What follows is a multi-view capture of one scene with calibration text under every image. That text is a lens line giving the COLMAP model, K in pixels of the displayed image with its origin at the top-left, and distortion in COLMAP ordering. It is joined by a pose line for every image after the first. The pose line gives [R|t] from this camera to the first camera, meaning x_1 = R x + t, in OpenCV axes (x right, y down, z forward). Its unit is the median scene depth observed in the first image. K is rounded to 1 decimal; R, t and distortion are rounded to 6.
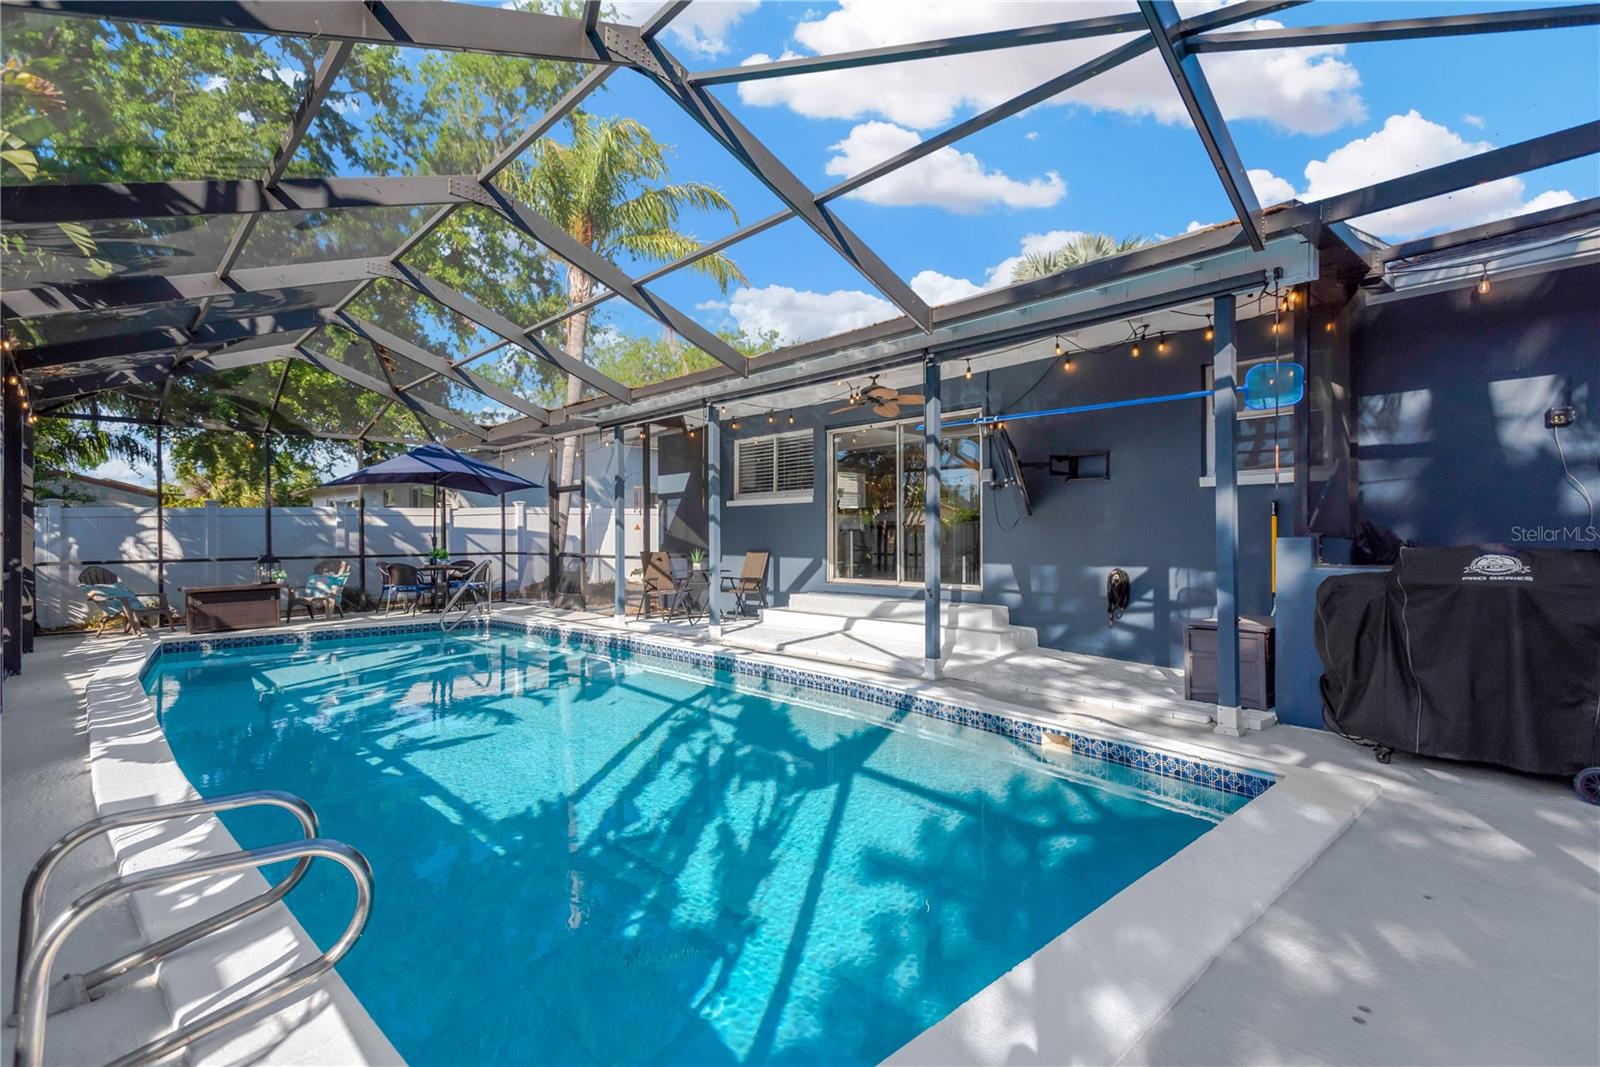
lens RADIAL K [[750.5, 0, 797.7], [0, 750.5, 514.8], [0, 0, 1]] dist [0.018817, -0.008654]
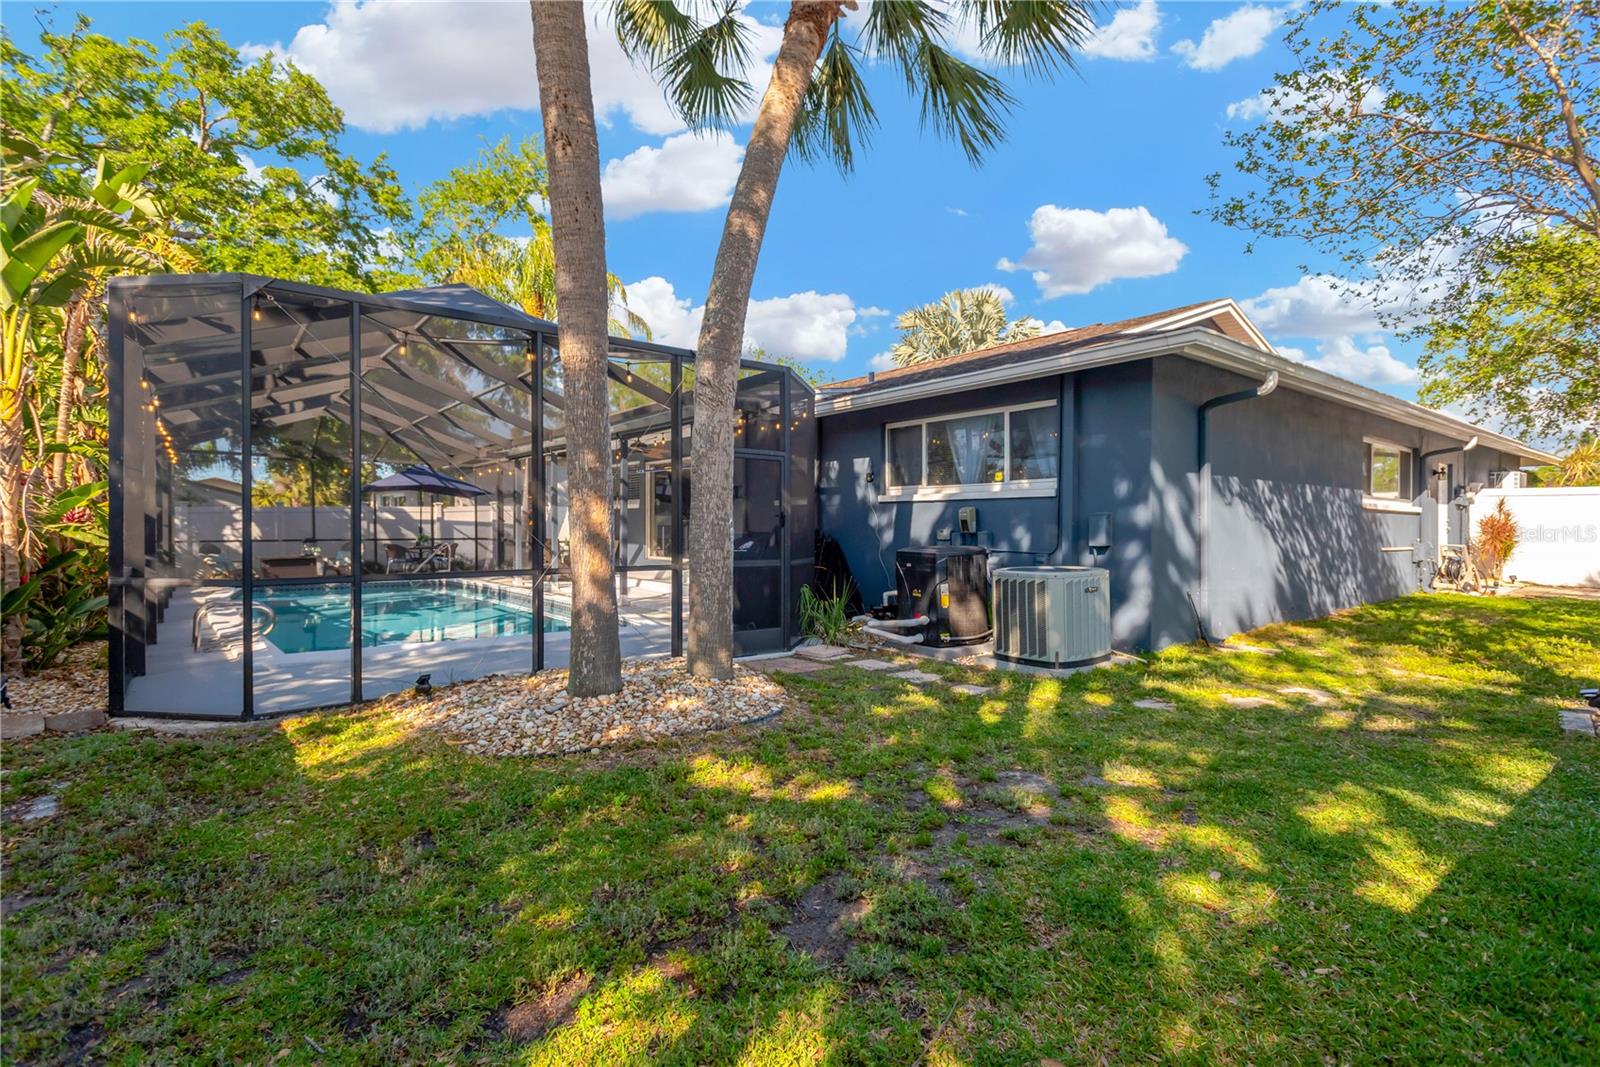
lens RADIAL K [[745.6, 0, 797.9], [0, 745.6, 525.9], [0, 0, 1]] dist [0.018799, -0.005703]
pose [[0.996773, 0.009996, -0.079644, 0.466237], [-0.007813, 0.999586, 0.027675, -0.024362], [0.079888, -0.026964, 0.996439, -0.510893]]
